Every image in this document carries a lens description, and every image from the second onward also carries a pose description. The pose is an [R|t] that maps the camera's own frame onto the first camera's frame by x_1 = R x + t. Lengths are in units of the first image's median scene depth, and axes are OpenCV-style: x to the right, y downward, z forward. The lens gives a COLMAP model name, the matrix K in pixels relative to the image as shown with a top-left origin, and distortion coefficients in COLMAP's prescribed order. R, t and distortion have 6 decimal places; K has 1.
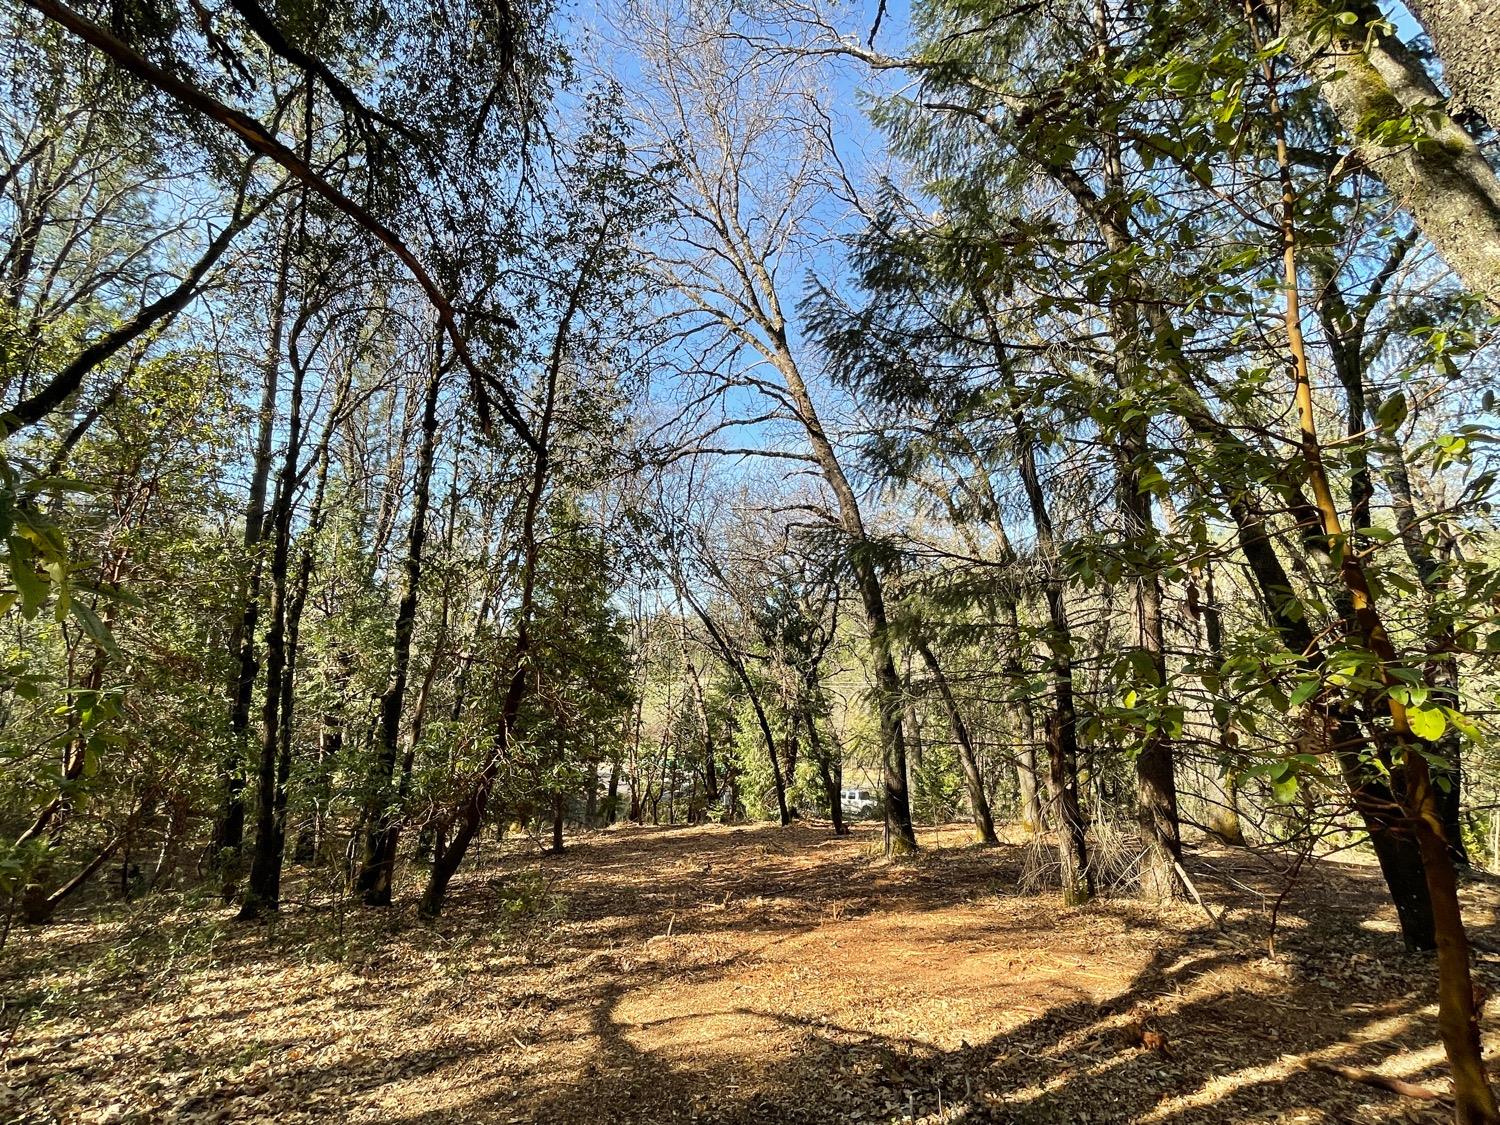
lens RADIAL K [[711.7, 0, 745.2], [0, 711.7, 557.7], [0, 0, 1]] dist [-0.006317, 0.004042]
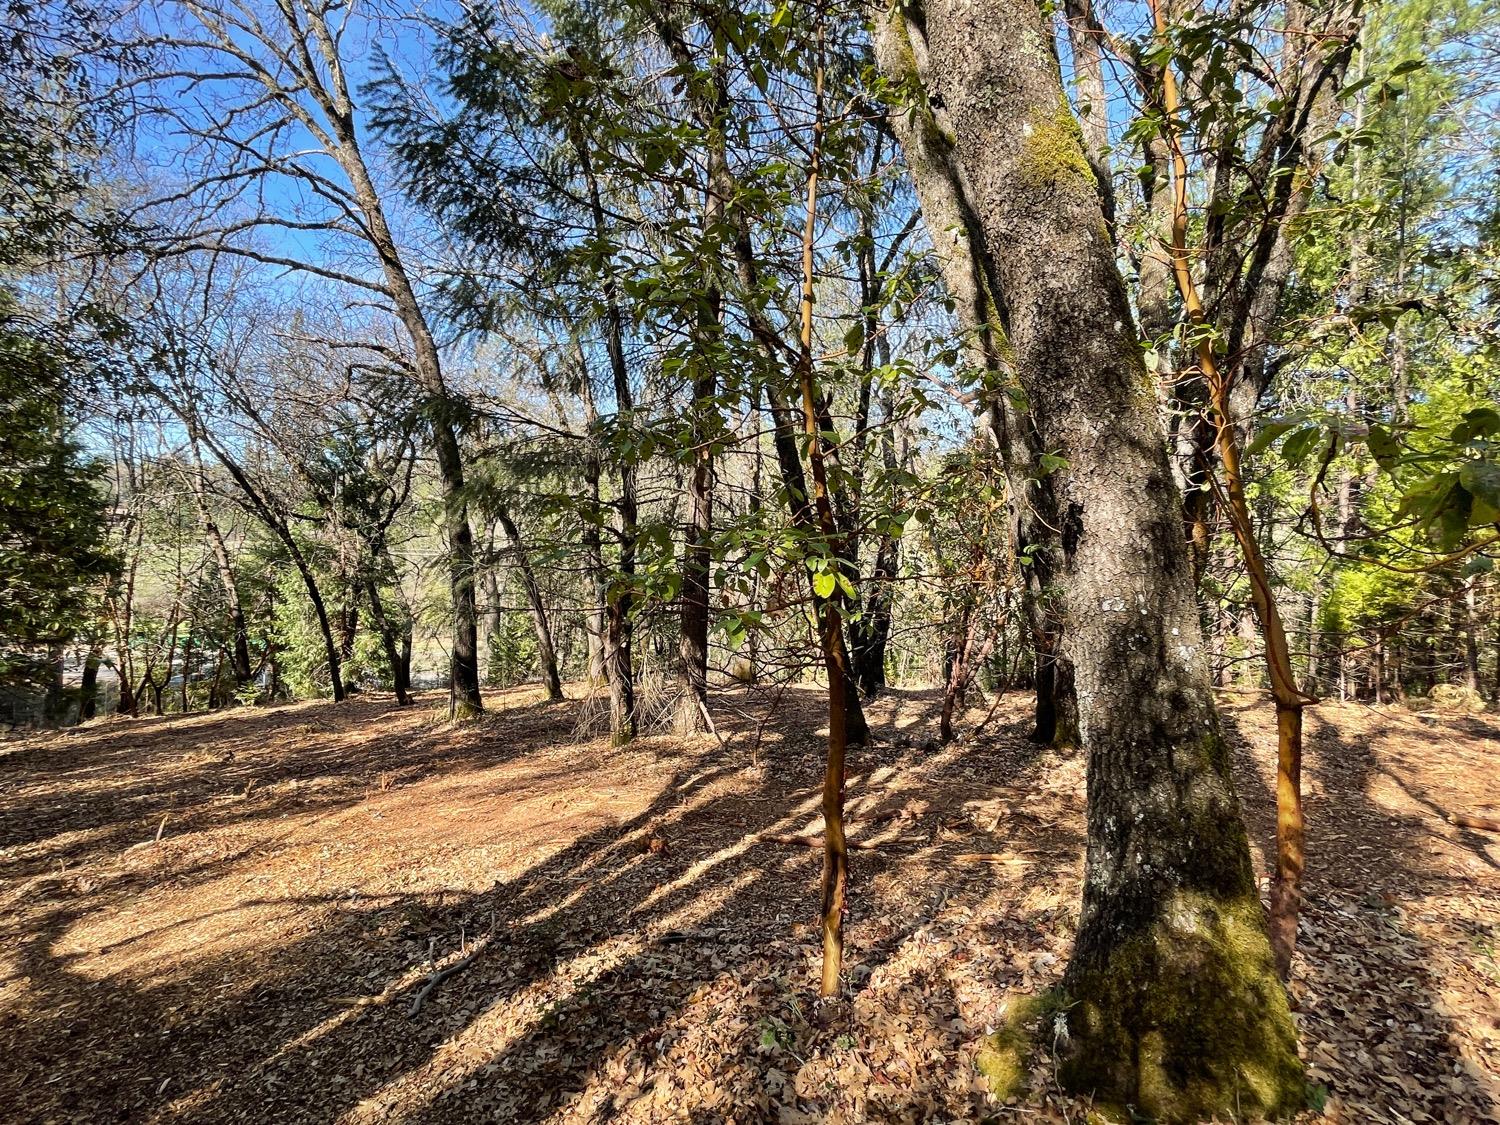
lens RADIAL K [[711.7, 0, 745.0], [0, 711.7, 557.4], [0, 0, 1]] dist [-0.006317, 0.004042]
pose [[0.846023, 0.016419, 0.532894, 0.015492], [-0.112325, 0.982580, 0.148053, 0.001028], [-0.521180, -0.185114, 0.833130, 0.001604]]
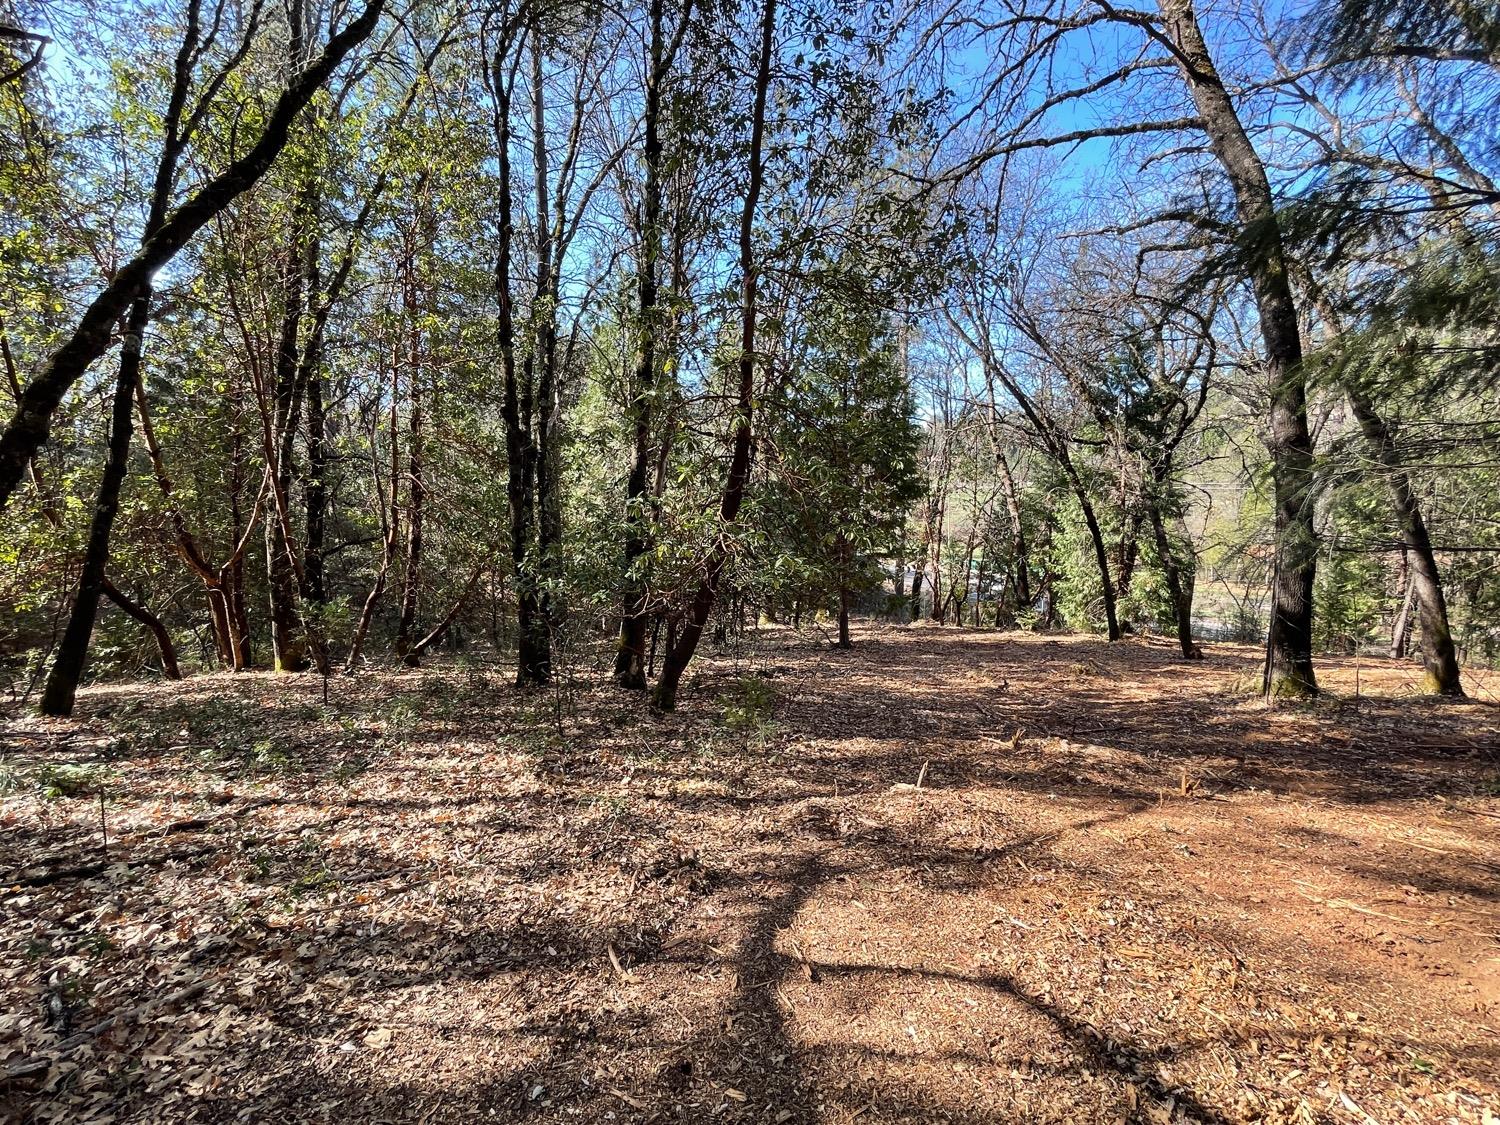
lens RADIAL K [[711.7, 0, 740.8], [0, 711.7, 559.1], [0, 0, 1]] dist [-0.006317, 0.004042]
pose [[0.905715, 0.043568, -0.421642, 0.013899], [0.073991, 0.963184, 0.258462, 0.061816], [0.417379, -0.265291, 0.869146, 0.205480]]
